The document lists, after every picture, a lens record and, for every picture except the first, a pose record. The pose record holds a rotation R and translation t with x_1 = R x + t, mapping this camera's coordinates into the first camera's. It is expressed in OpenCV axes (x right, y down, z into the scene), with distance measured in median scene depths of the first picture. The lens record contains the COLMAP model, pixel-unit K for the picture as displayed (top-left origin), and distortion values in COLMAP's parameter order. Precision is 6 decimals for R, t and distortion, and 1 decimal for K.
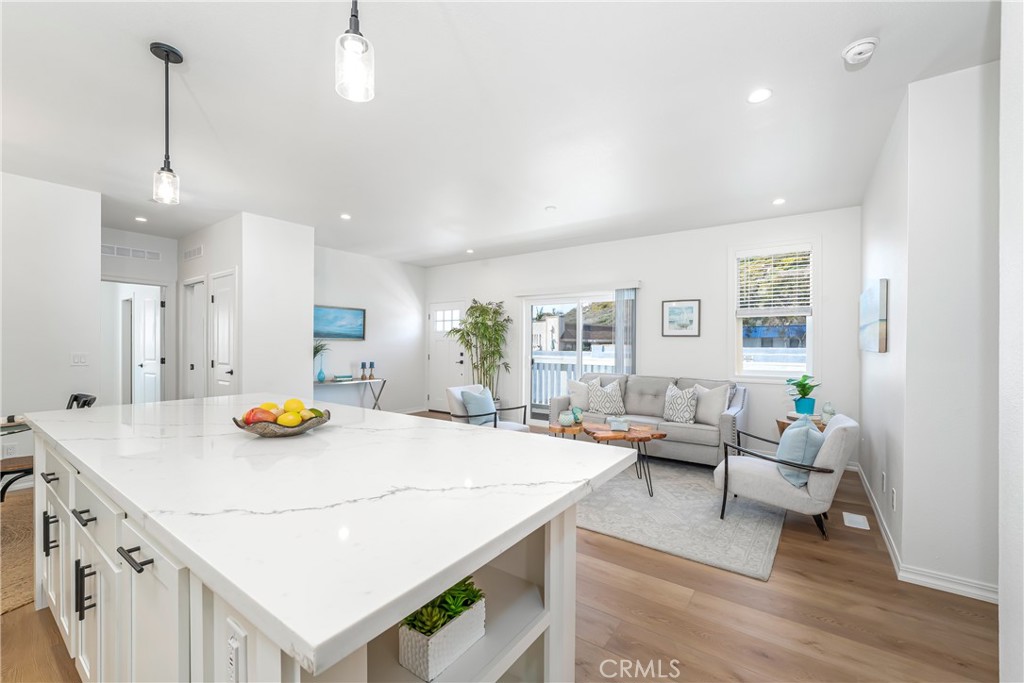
lens RADIAL K [[415.3, 0, 511.8], [0, 415.3, 347.8], [0, 0, 1]] dist [-0.010019, 0.000452]
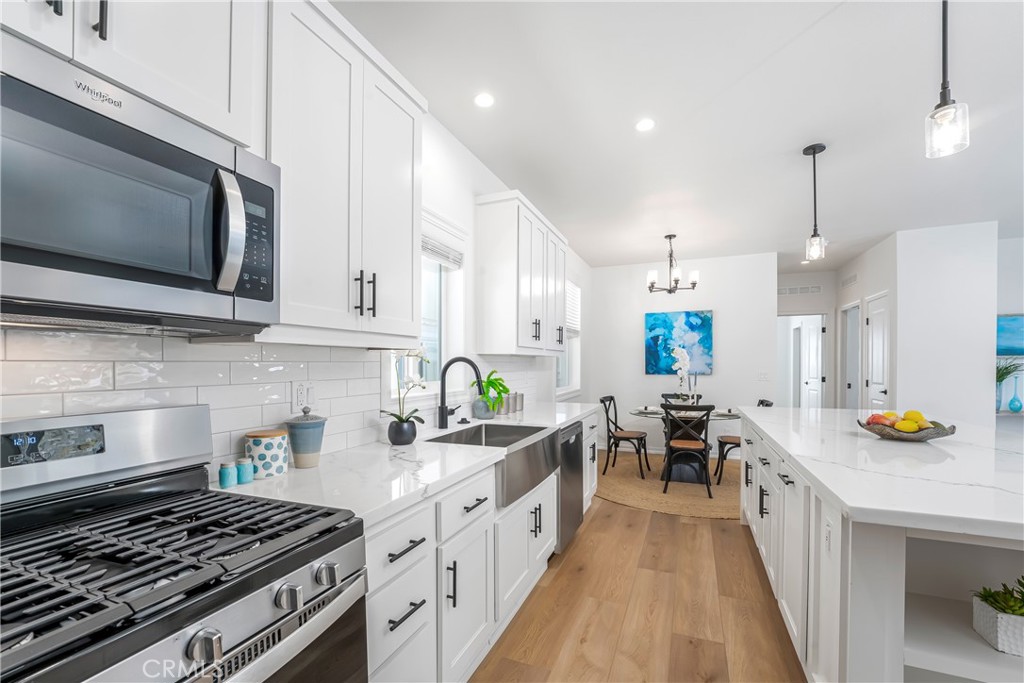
lens RADIAL K [[424.0, 0, 511.0], [0, 424.0, 367.9], [0, 0, 1]] dist [-0.012760, 0.000247]
pose [[0.215917, 0.000338, -0.976412, 0.161864], [-0.003538, 0.999994, -0.000436, 0.005020], [0.976405, 0.003549, 0.215917, -0.149524]]
